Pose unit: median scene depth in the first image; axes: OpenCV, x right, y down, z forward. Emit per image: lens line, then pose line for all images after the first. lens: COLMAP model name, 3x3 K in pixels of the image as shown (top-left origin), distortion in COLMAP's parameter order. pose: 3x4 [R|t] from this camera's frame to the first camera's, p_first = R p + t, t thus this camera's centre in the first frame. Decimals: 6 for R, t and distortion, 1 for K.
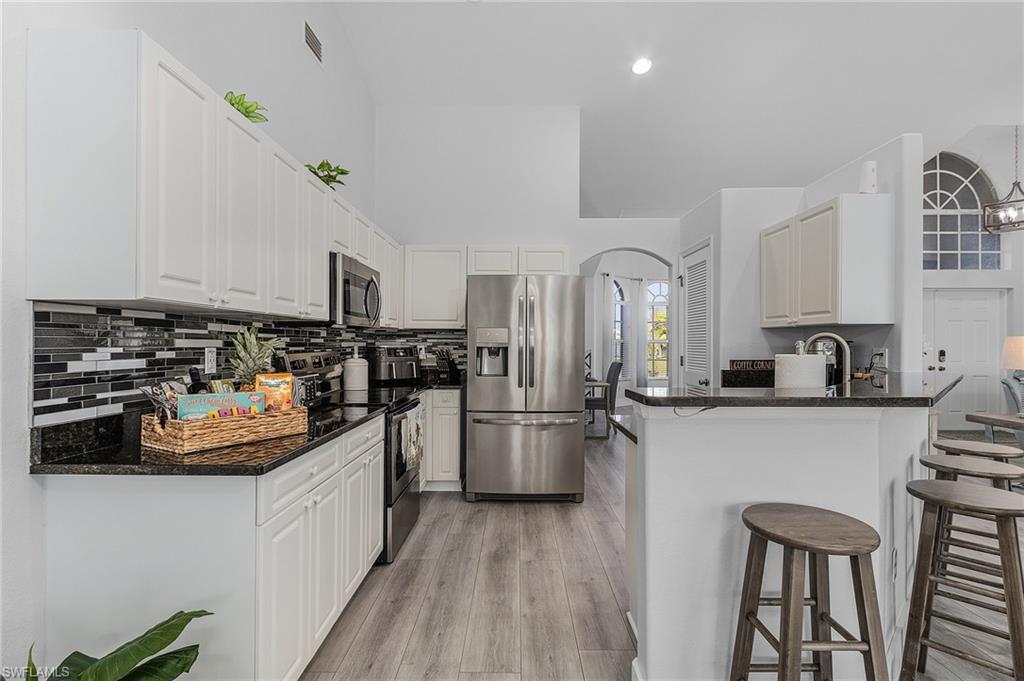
lens RADIAL K [[474.0, 0, 512.0], [0, 474.0, 340.5], [0, 0, 1]] dist [-0.020850, -0.000083]
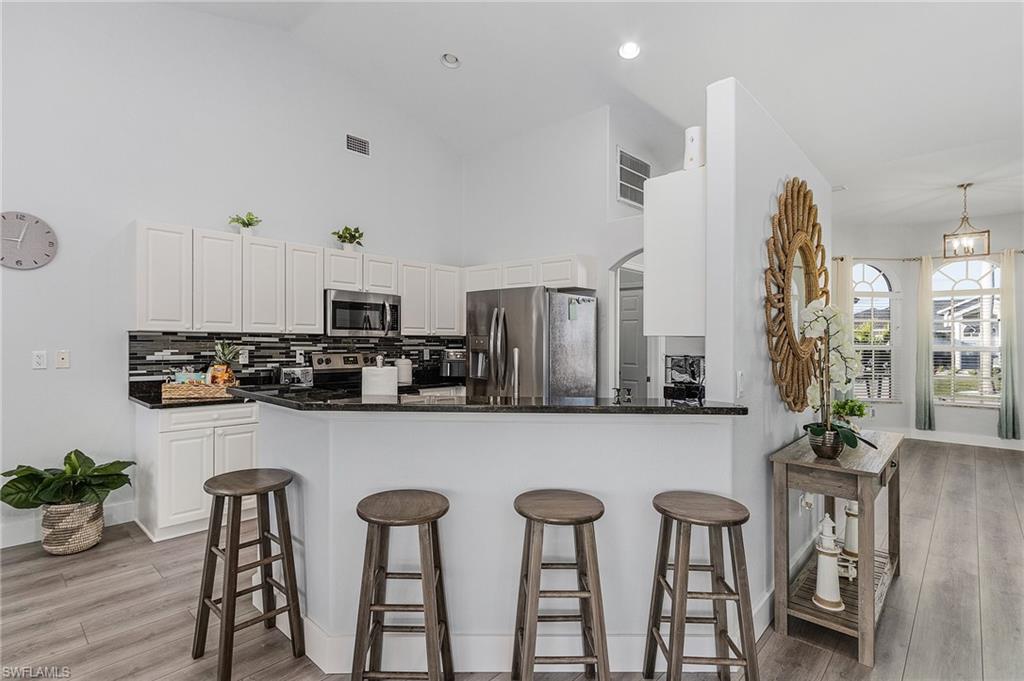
lens RADIAL K [[474.0, 0, 512.0], [0, 474.0, 340.5], [0, 0, 1]] dist [-0.020850, -0.000083]
pose [[0.724176, 0.004916, -0.689598, 1.957728], [-0.004735, 0.999986, 0.002156, -0.043892], [0.689599, 0.001704, 0.724190, 0.517889]]
